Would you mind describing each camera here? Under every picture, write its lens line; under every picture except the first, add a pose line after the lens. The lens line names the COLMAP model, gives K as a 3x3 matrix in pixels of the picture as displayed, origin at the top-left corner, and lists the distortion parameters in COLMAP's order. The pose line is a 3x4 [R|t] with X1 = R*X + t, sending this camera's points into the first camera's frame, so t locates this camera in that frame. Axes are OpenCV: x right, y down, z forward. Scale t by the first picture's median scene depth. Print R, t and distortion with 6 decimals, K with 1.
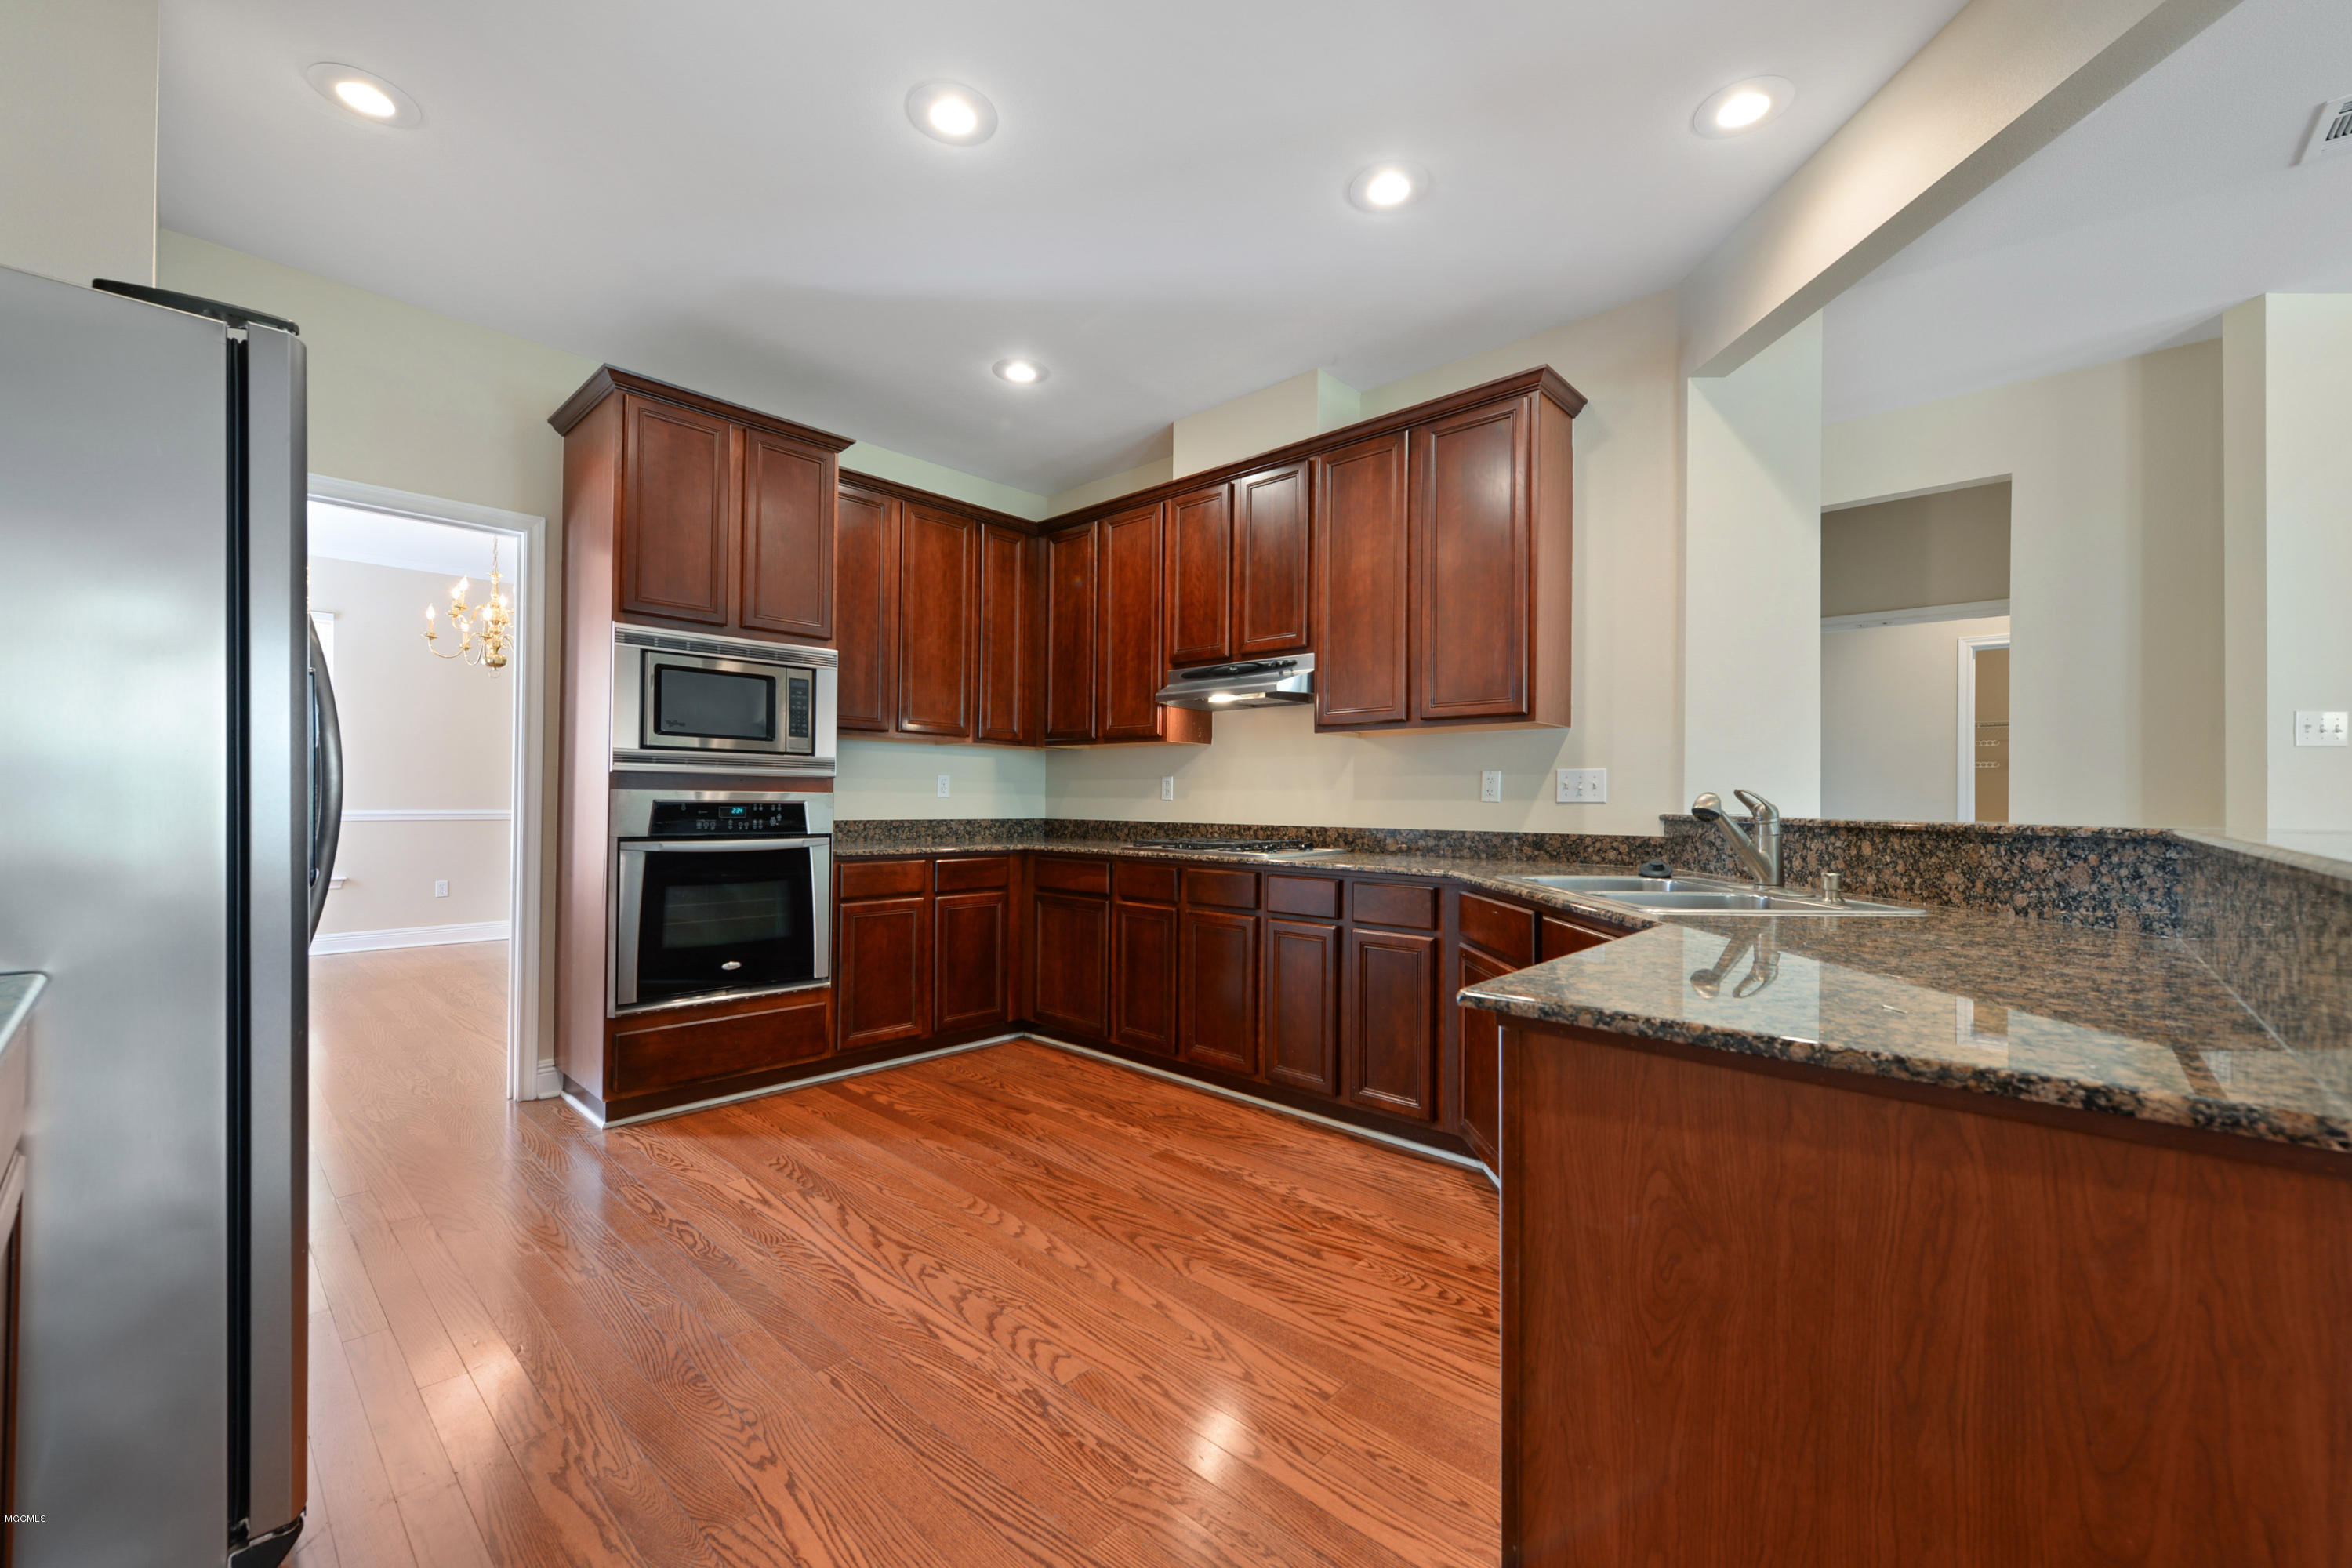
lens RADIAL K [[943.8, 0, 1174.3], [0, 943.8, 789.8], [0, 0, 1]] dist [0.006846, -0.000920]
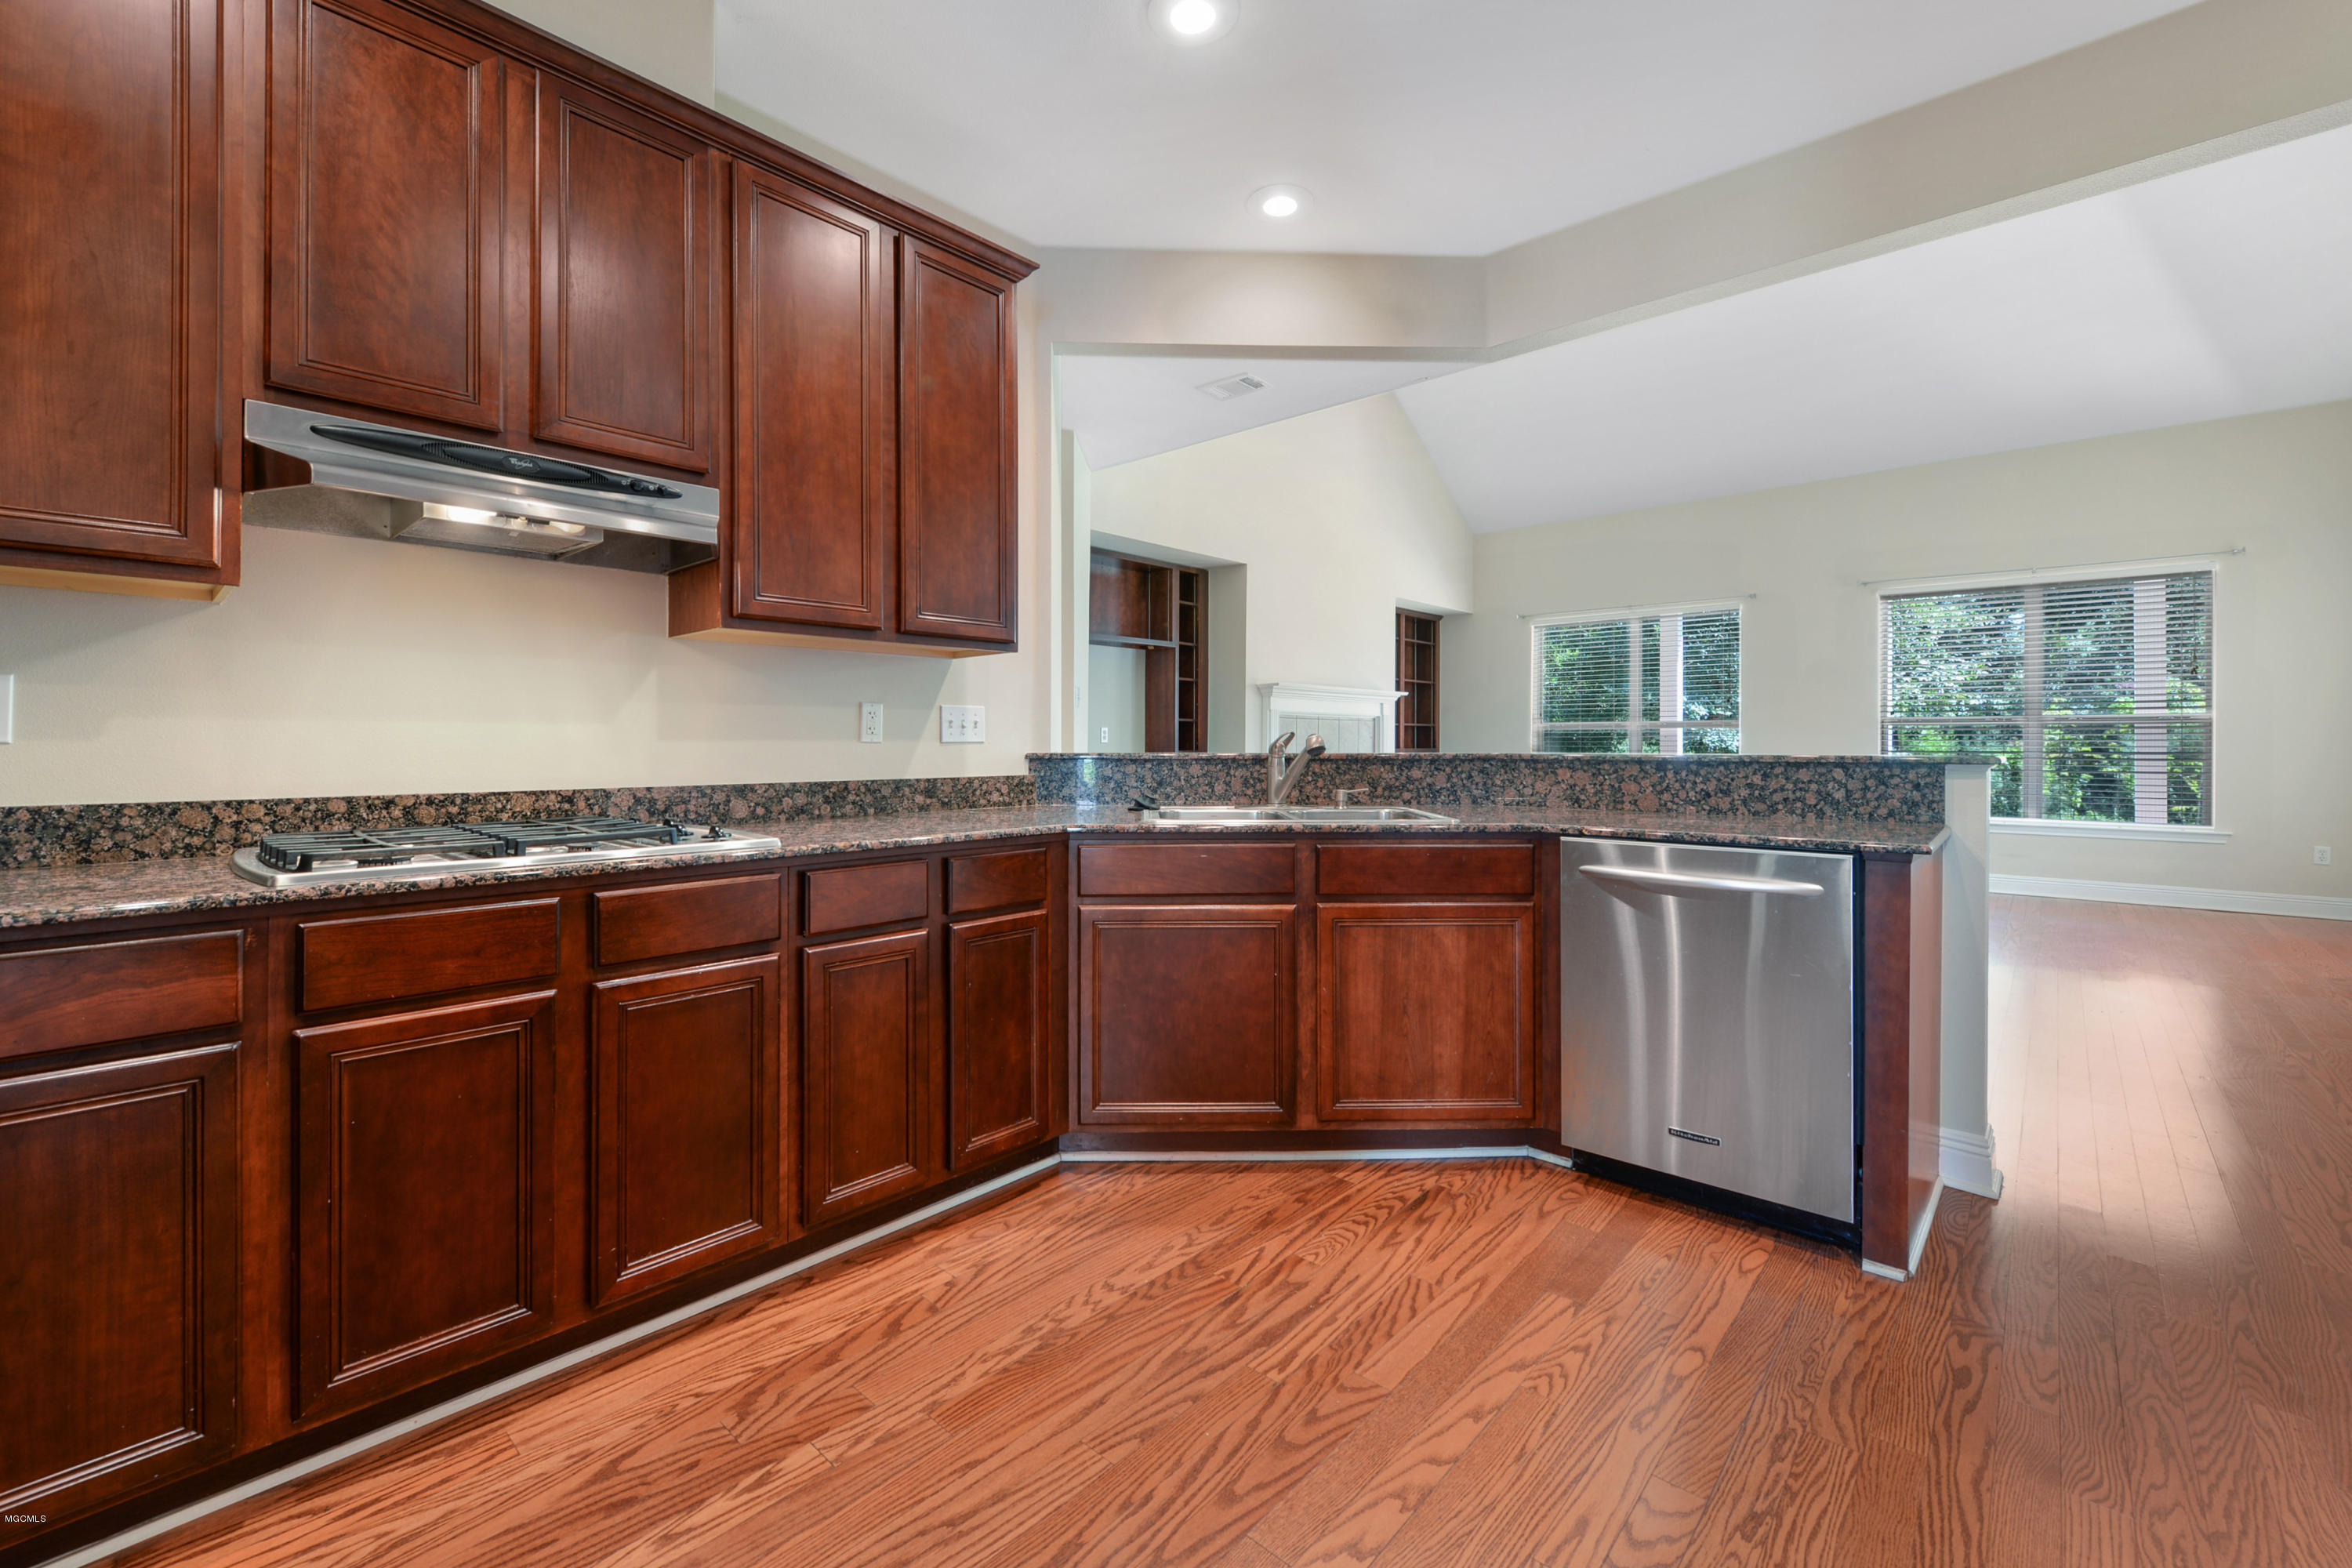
lens RADIAL K [[943.8, 0, 1200.3], [0, 943.8, 741.3], [0, 0, 1]] dist [0.006846, -0.000920]
pose [[-0.007031, -0.005029, 0.999963, -0.489512], [-0.010804, 0.999929, 0.004953, 0.005595], [-0.999917, -0.010769, -0.007085, 0.787005]]
